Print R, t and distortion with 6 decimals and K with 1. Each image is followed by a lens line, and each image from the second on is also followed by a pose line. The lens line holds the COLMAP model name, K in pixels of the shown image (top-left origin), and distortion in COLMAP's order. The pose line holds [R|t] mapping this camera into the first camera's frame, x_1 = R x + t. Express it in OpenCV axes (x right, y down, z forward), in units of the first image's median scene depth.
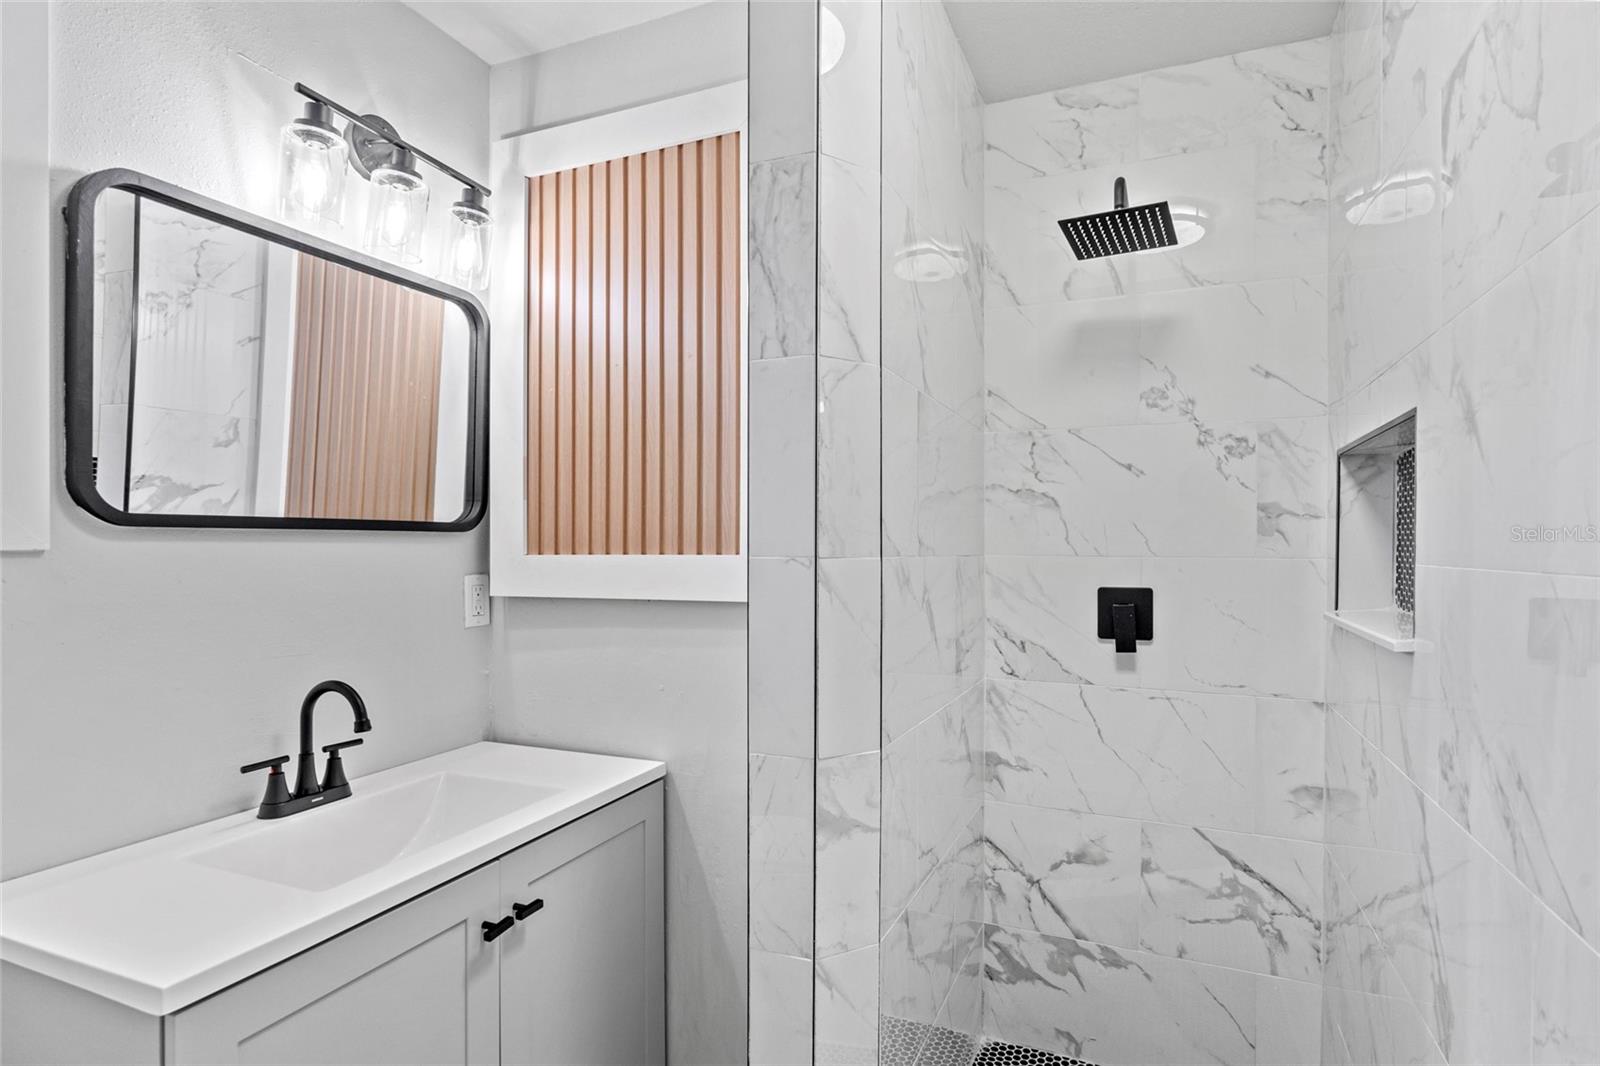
lens RADIAL K [[823.1, 0, 801.5], [0, 823.1, 549.2], [0, 0, 1]] dist [-0.004612, -0.000213]
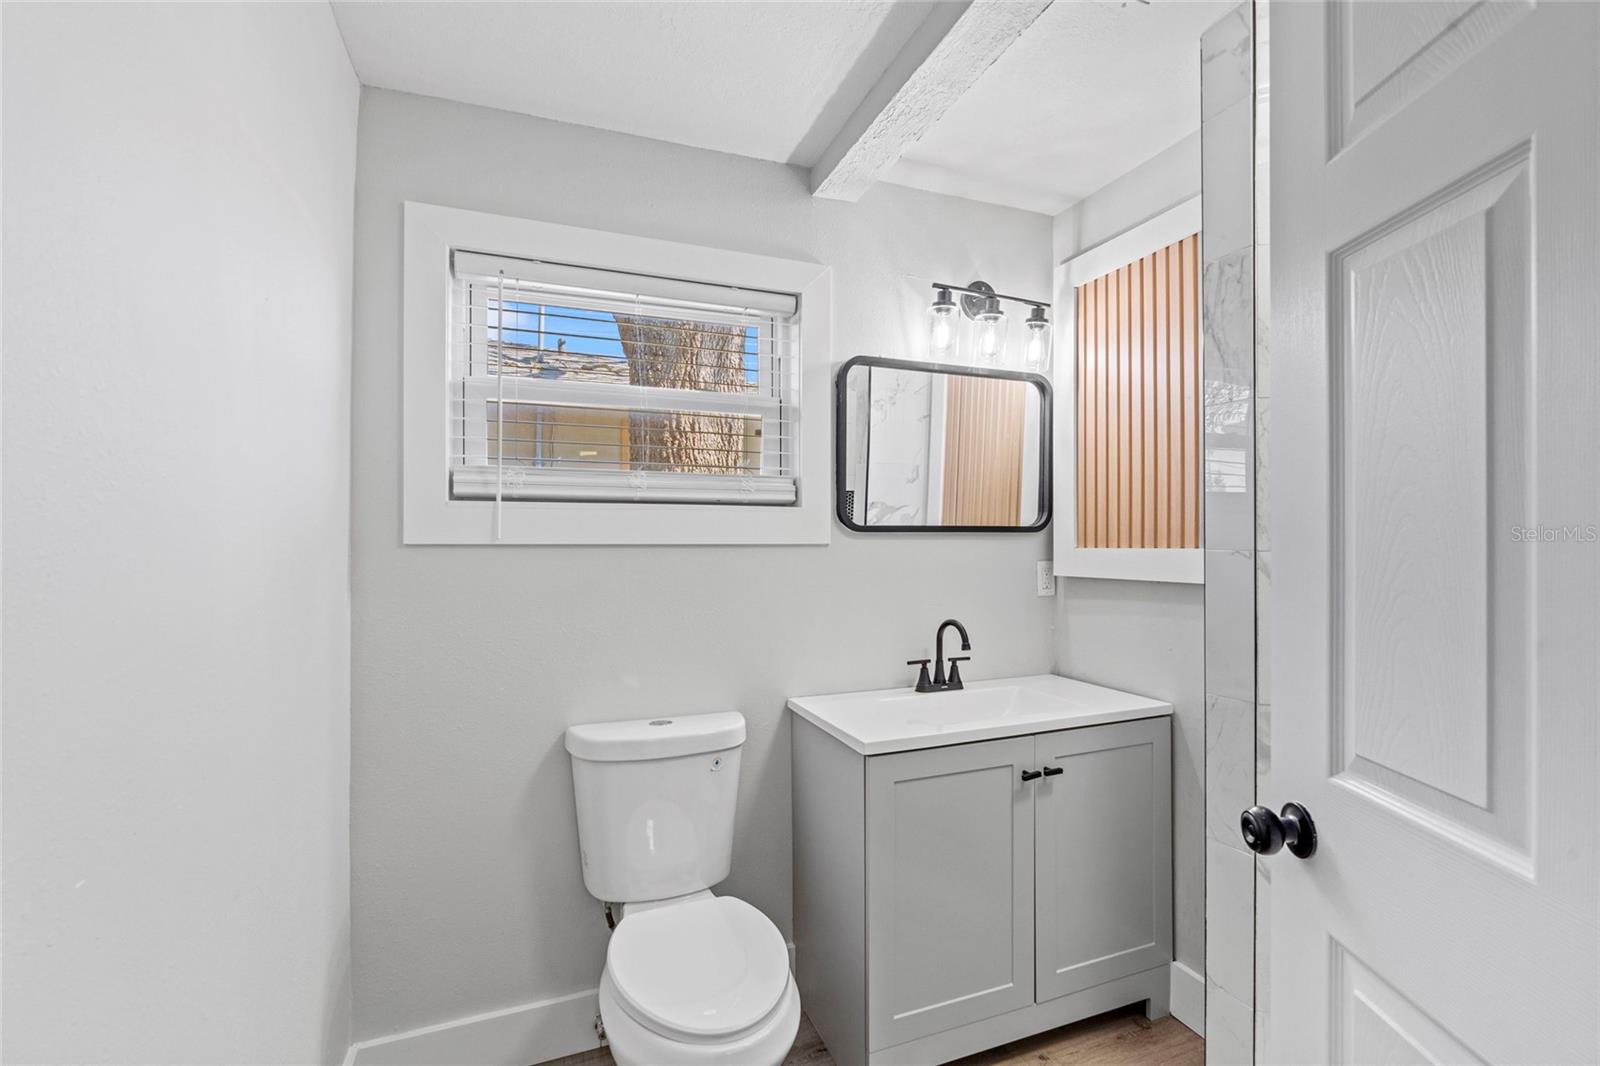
lens RADIAL K [[730.1, 0, 806.1], [0, 730.1, 530.8], [0, 0, 1]] dist [-0.006615, 0.000081]
pose [[0.702075, -0.010376, -0.712028, 0.280269], [-0.002023, 0.999861, -0.016565, -0.001016], [0.712100, 0.013071, 0.701956, -0.272266]]
